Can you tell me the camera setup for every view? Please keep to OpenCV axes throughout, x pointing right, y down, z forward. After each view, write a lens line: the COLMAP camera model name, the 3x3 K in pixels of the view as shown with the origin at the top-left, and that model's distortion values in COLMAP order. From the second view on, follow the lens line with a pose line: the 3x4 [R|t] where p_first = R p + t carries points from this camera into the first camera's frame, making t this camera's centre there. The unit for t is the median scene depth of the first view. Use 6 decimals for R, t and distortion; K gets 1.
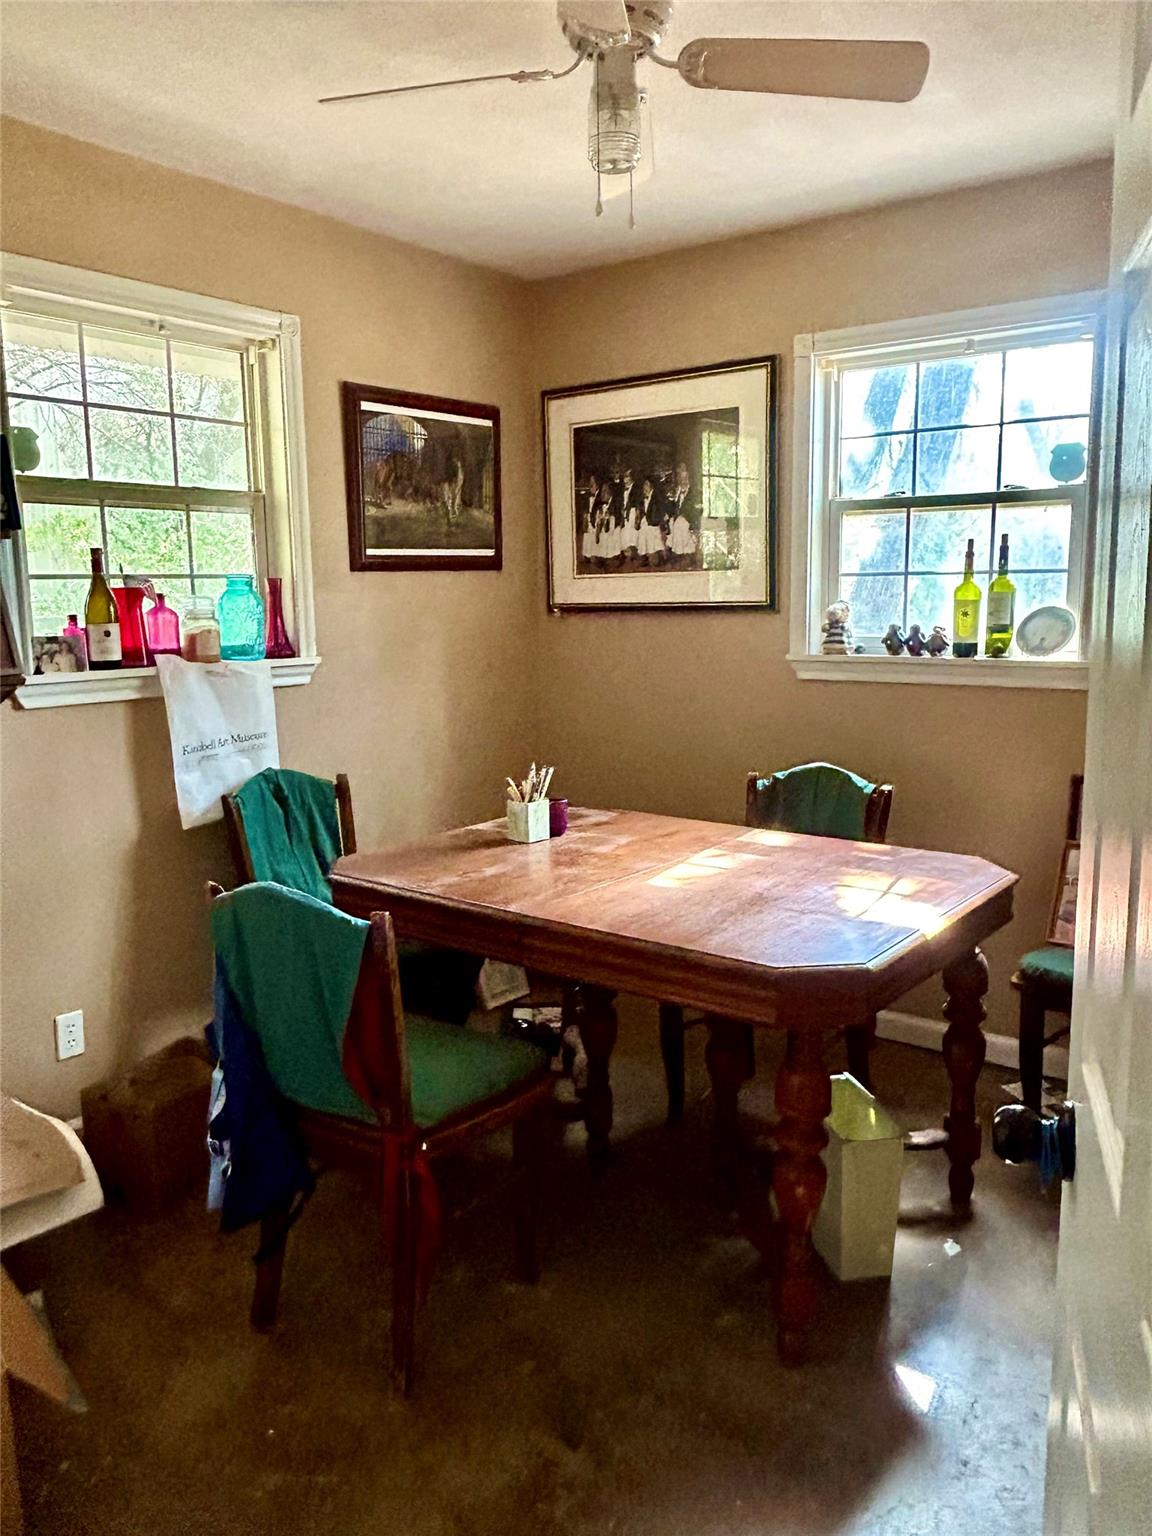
lens RADIAL K [[1154.3, 0, 580.0], [0, 1154.3, 771.1], [0, 0, 1]] dist [0.005975, -0.003966]
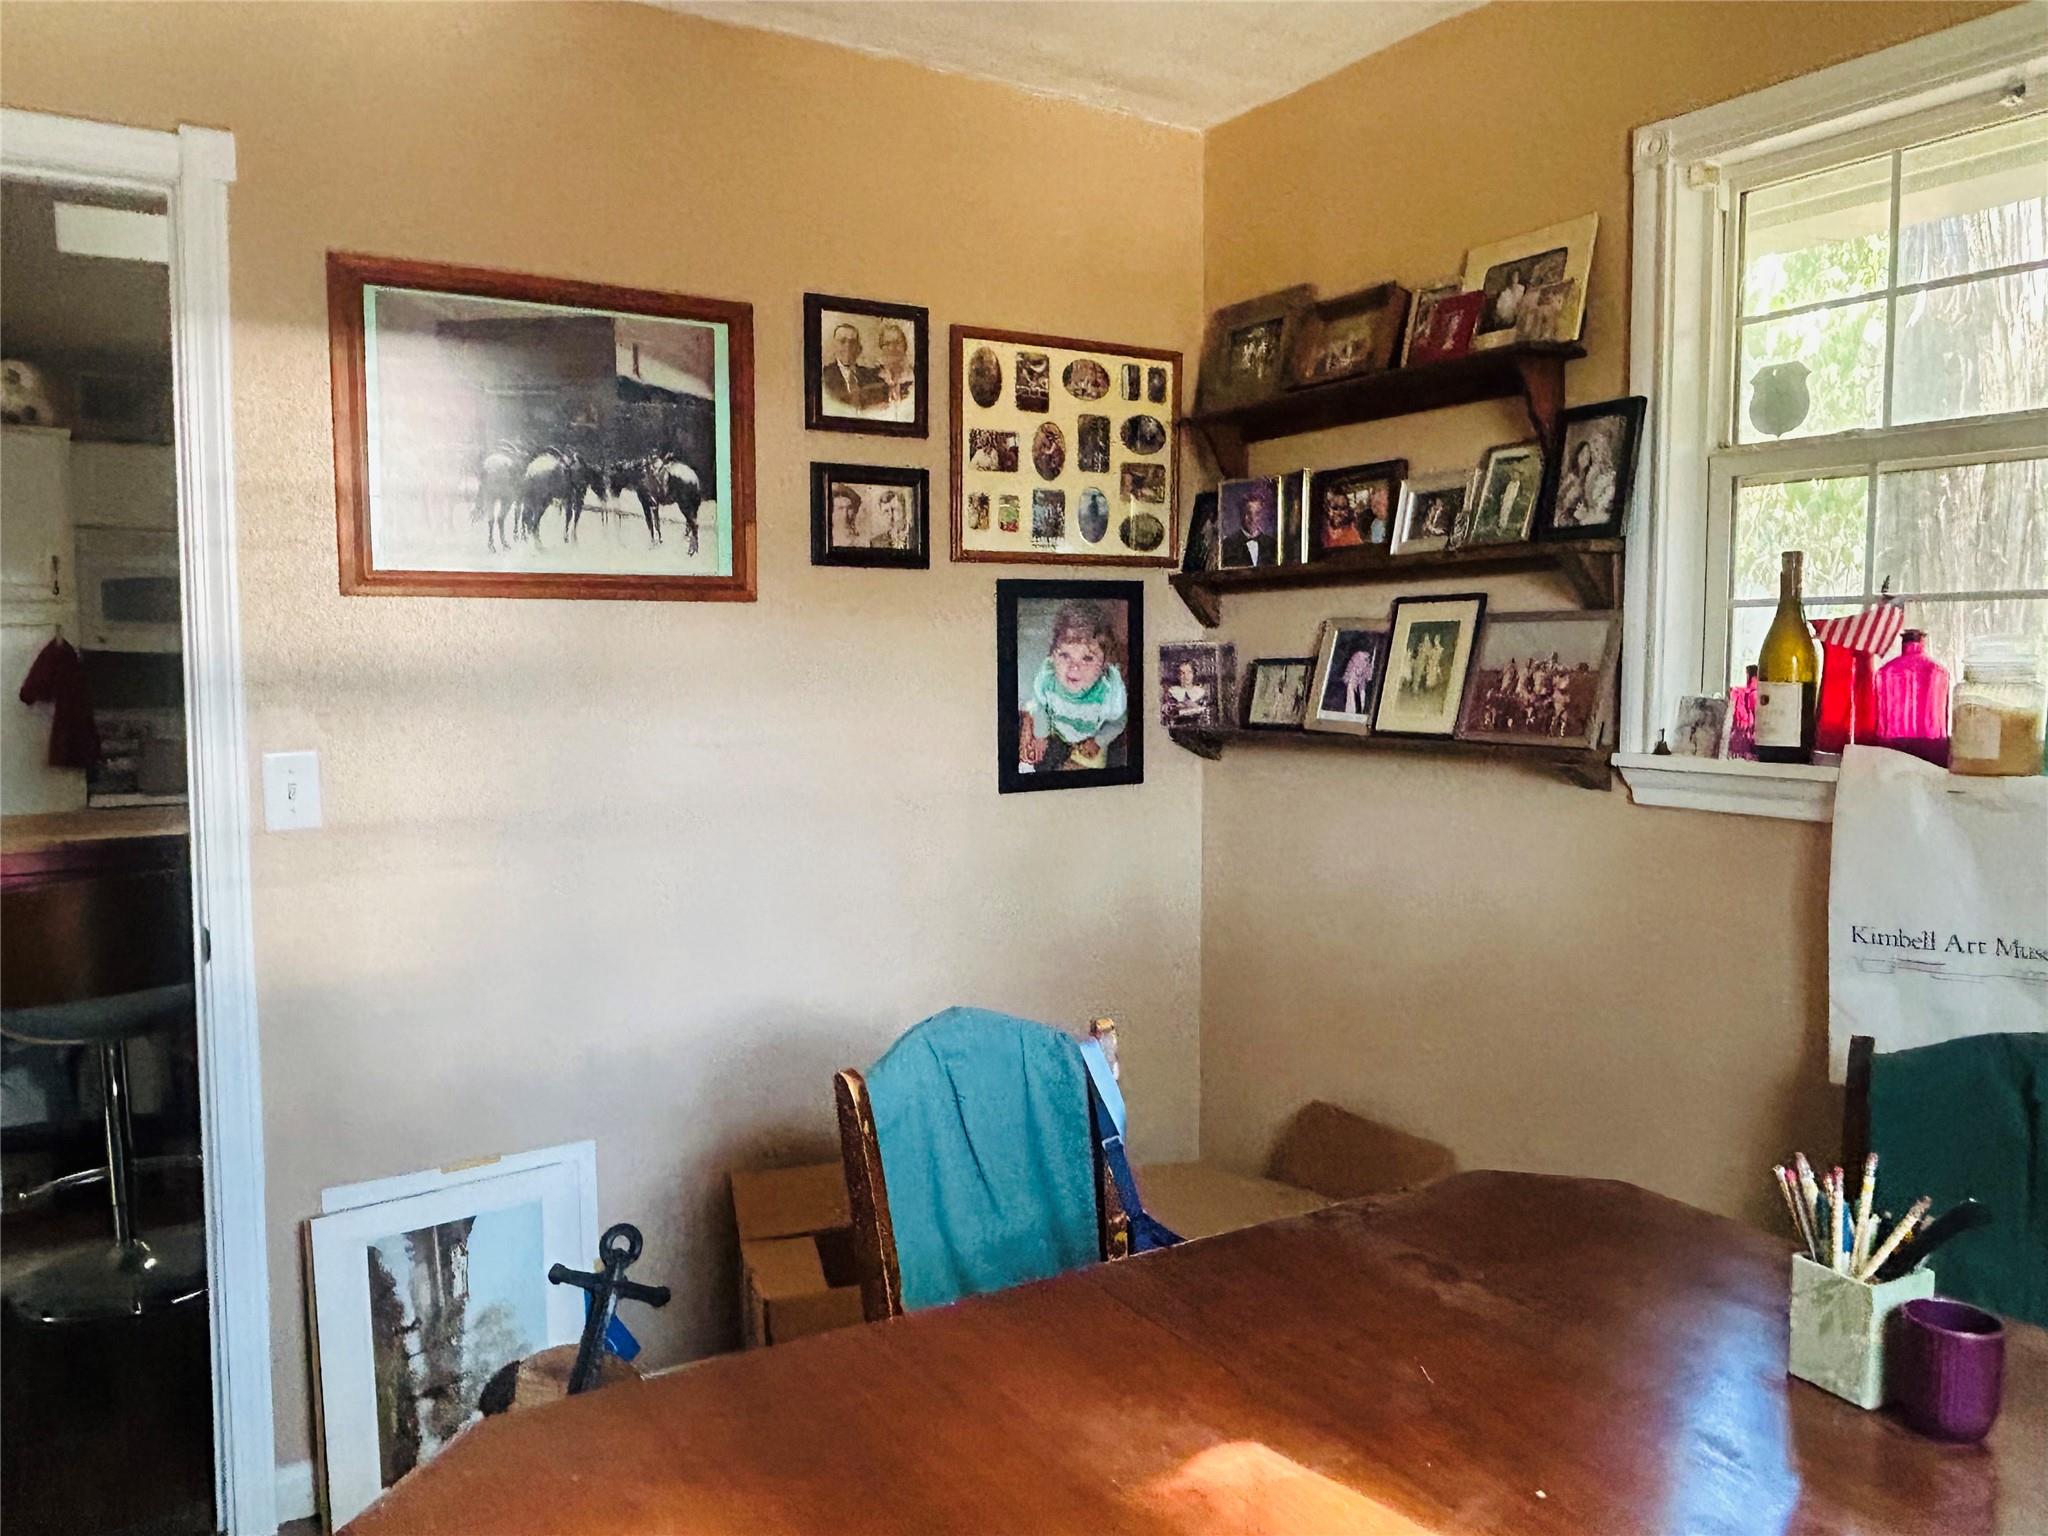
lens RADIAL K [[1539.0, 0, 1038.9], [0, 1539.0, 768.8], [0, 0, 1]] dist [0.005975, -0.003966]
pose [[-0.333320, 0.087479, -0.938747, 0.432587], [-0.142632, 0.979547, 0.141925, -0.140709], [0.931962, 0.181202, -0.314025, 0.896855]]
